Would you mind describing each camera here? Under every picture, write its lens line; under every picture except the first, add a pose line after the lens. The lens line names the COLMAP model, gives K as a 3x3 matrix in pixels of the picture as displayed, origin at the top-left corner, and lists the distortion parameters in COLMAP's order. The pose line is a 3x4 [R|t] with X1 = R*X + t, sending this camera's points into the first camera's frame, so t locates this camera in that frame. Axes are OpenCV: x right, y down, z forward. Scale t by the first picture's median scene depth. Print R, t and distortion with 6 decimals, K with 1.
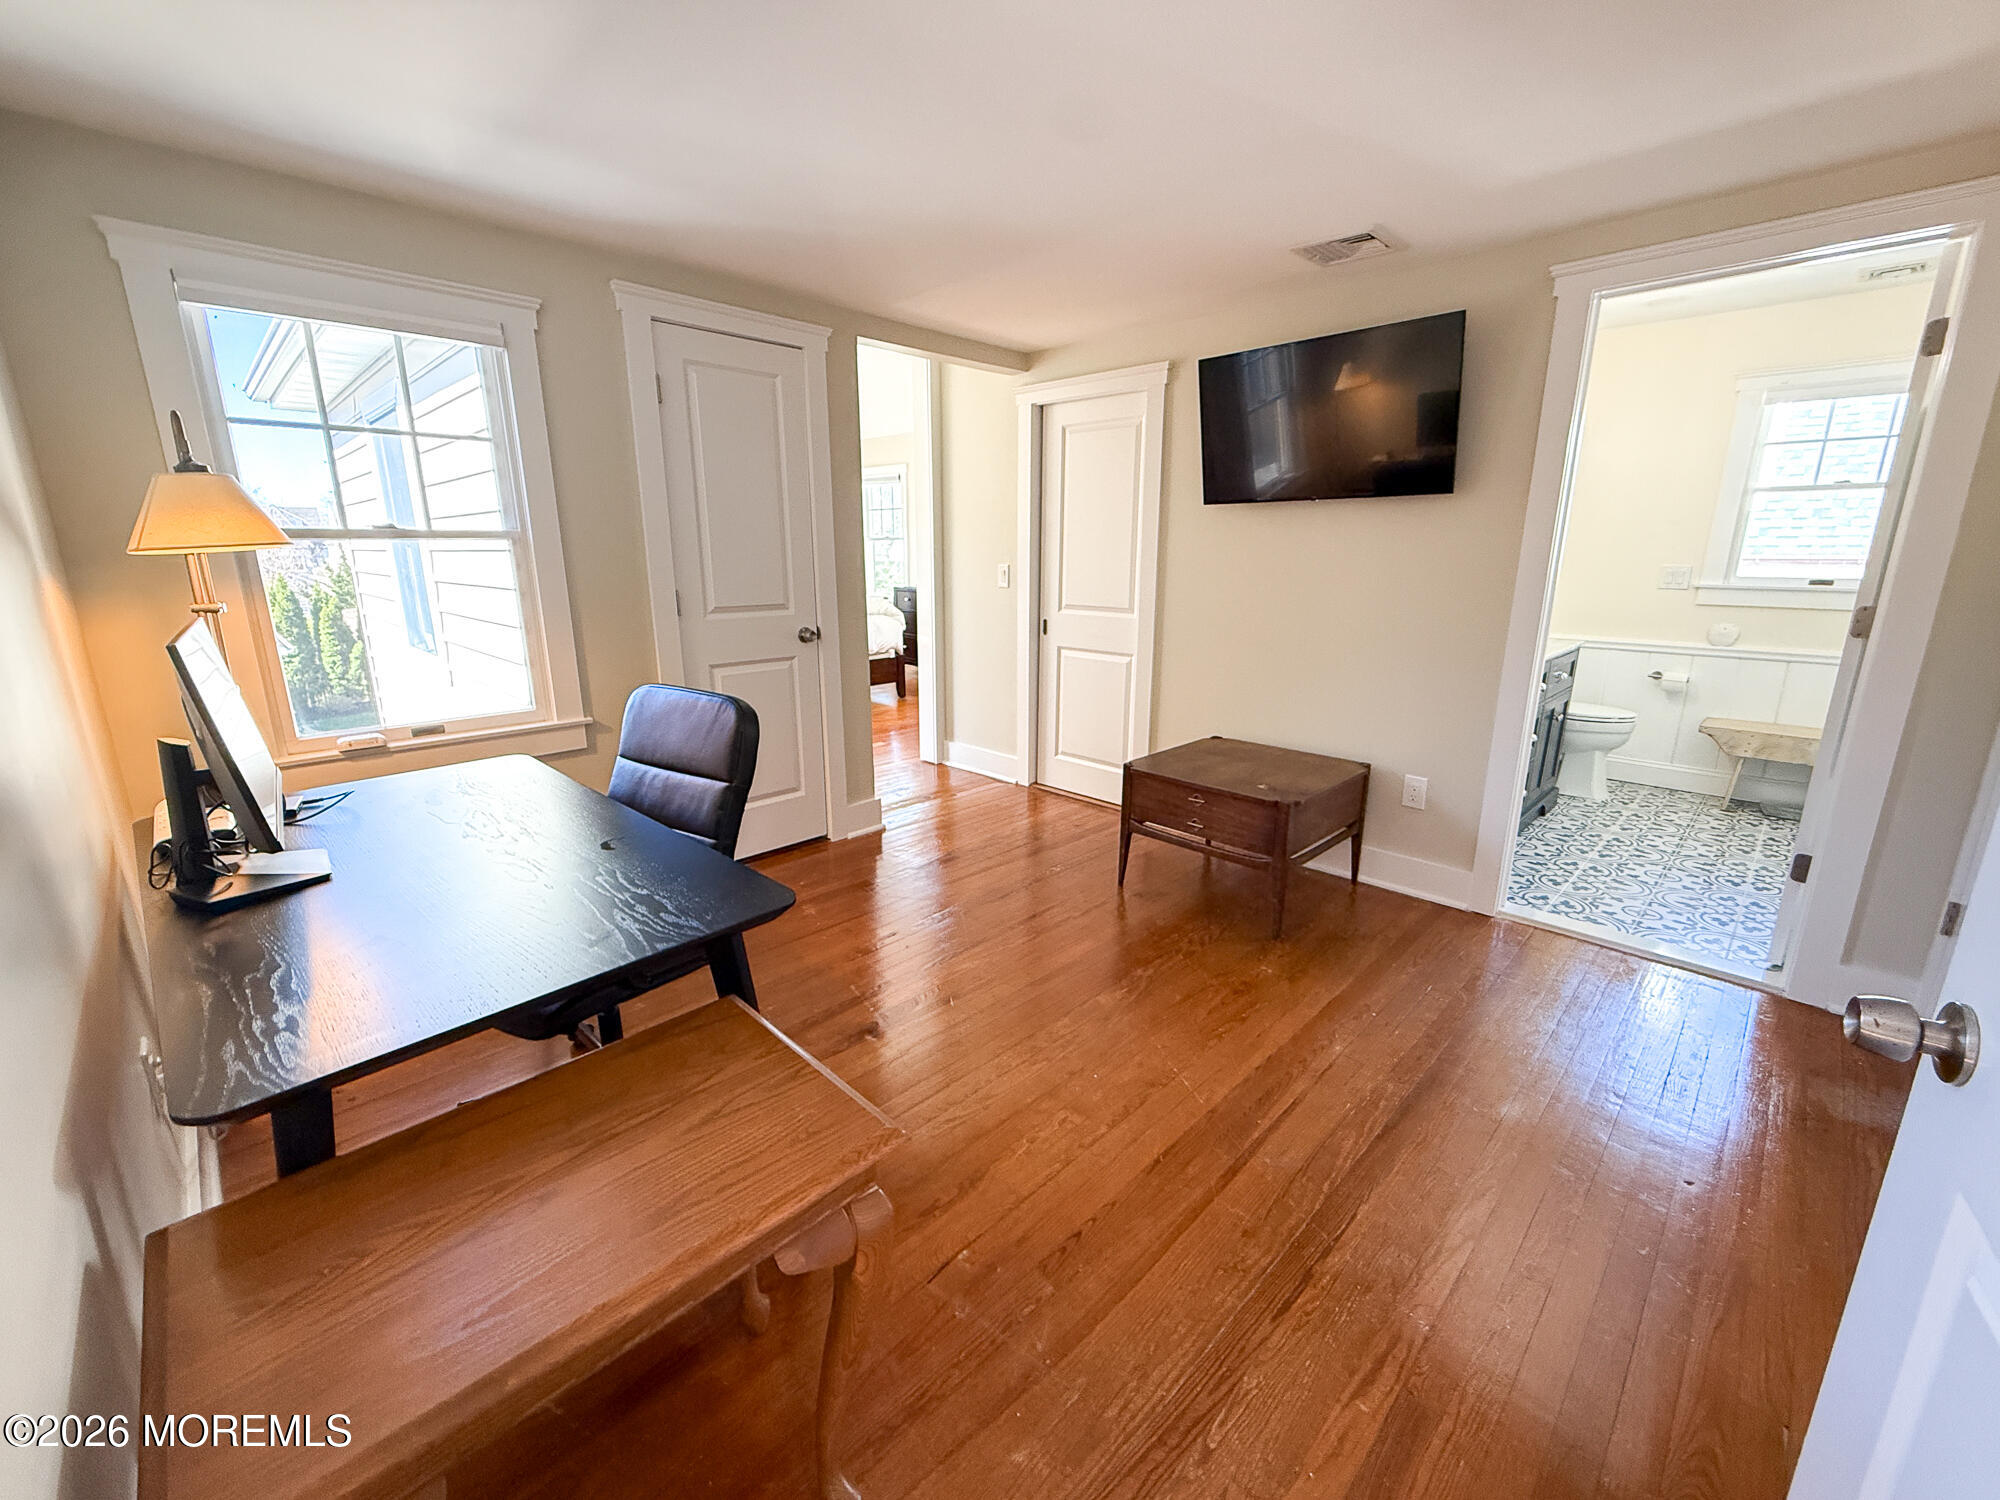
lens RADIAL K [[798.9, 0, 995.5], [0, 798.9, 746.8], [0, 0, 1]] dist [0.002694, 0.000153]
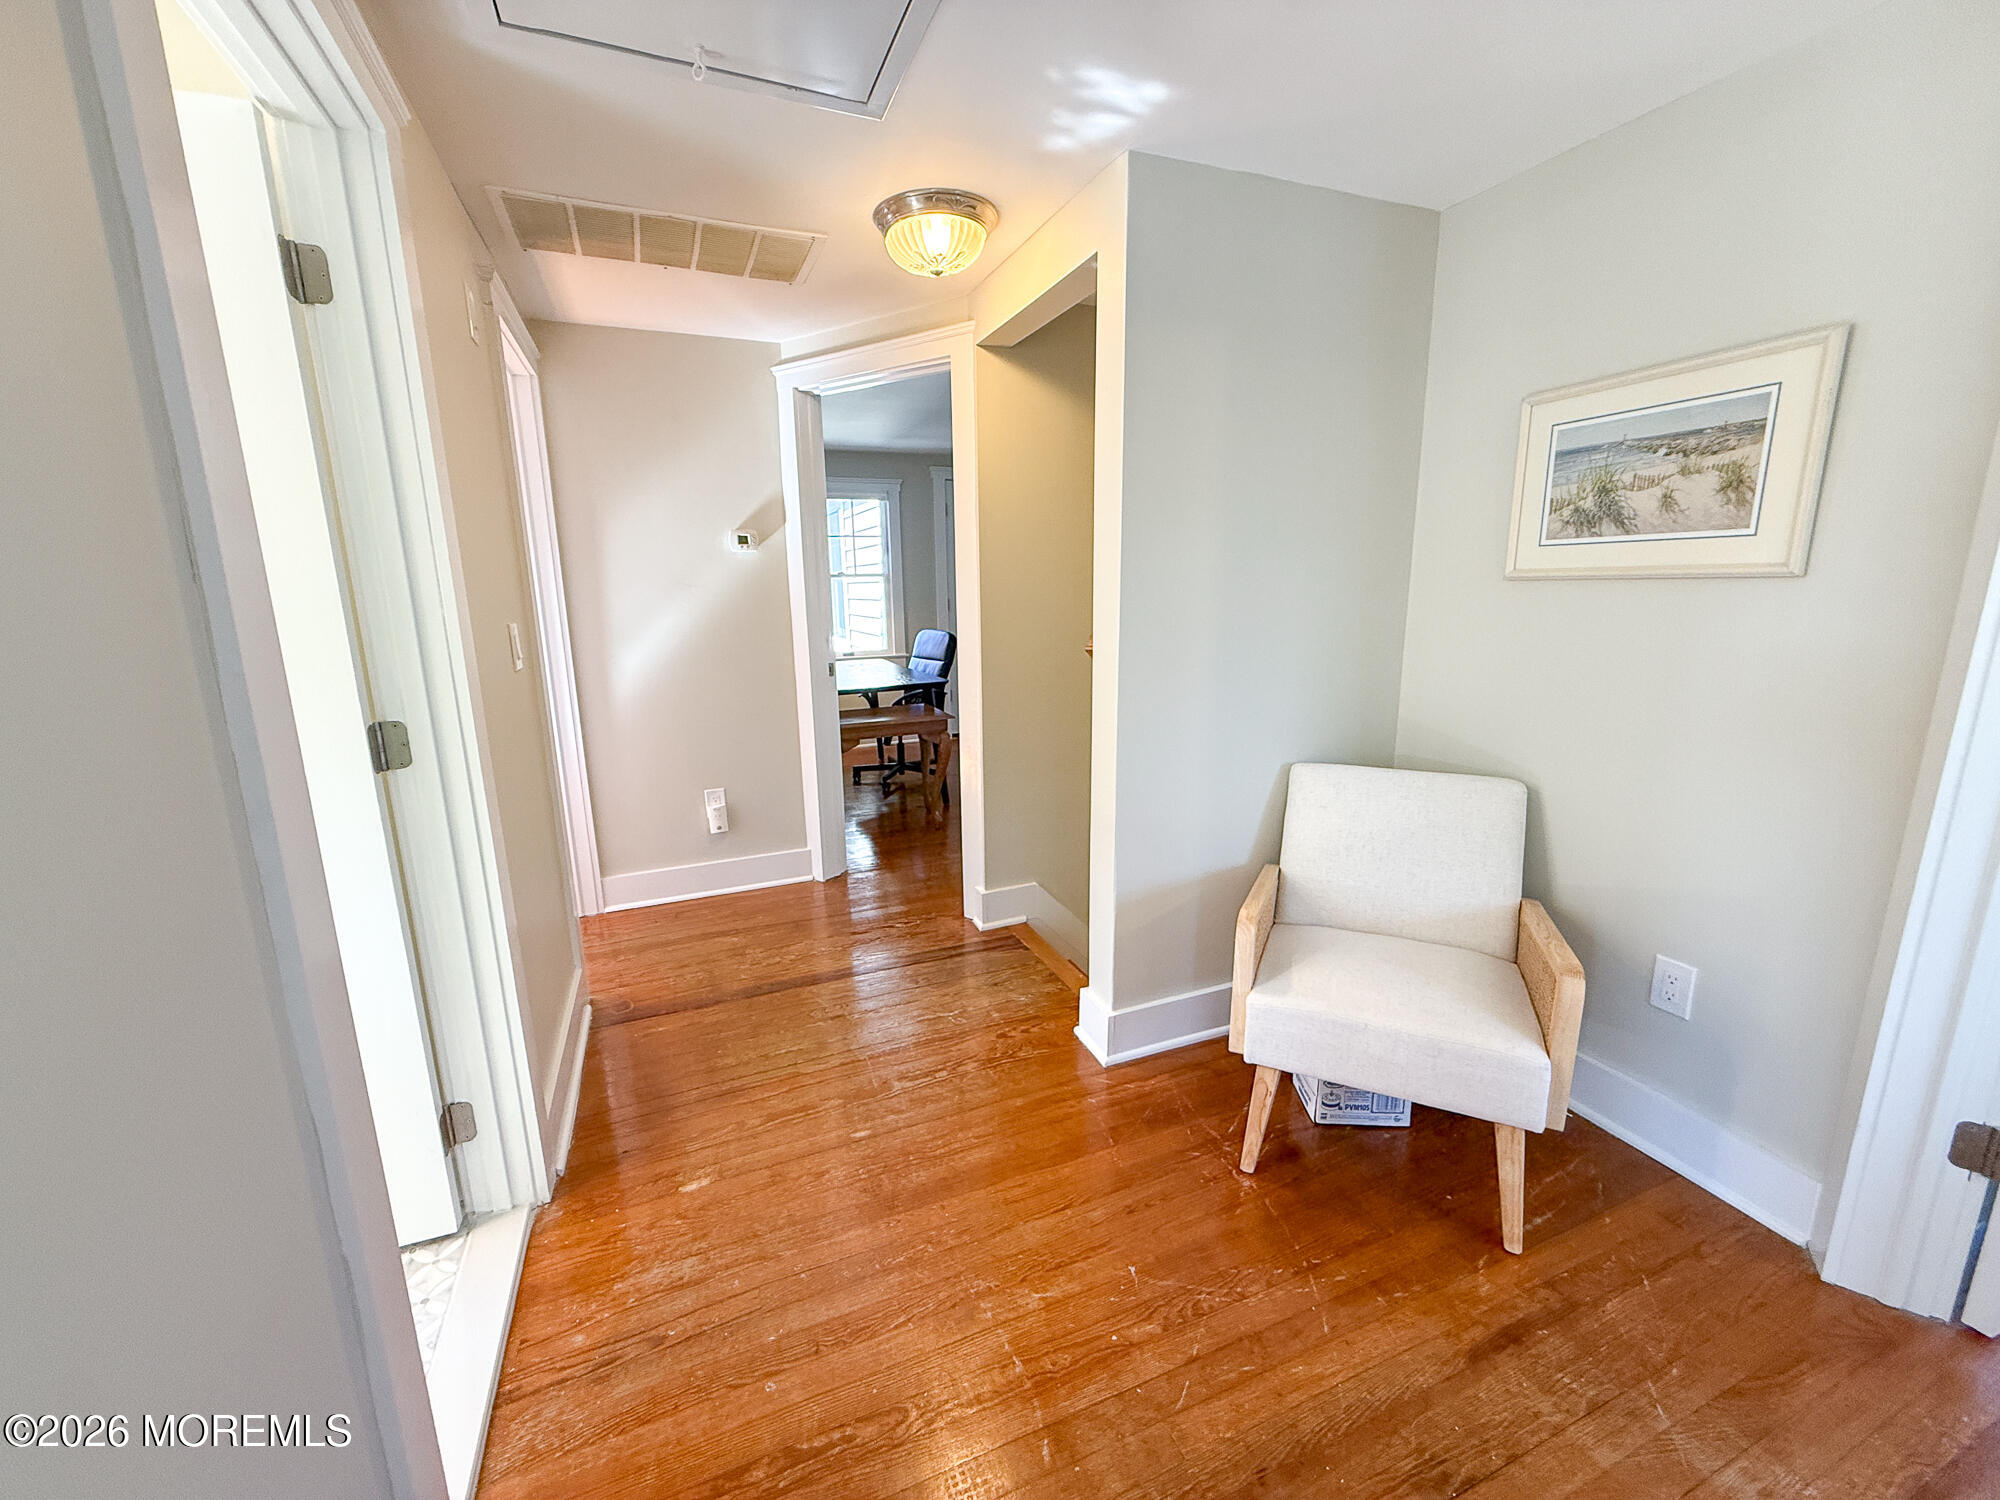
lens RADIAL K [[798.9, 0, 995.5], [0, 798.9, 746.8], [0, 0, 1]] dist [0.002694, 0.000153]
pose [[0.924212, 0.064458, -0.376401, 0.658999], [-0.078341, 0.996691, -0.021676, 0.283416], [0.373758, 0.049520, 0.926203, -1.103743]]
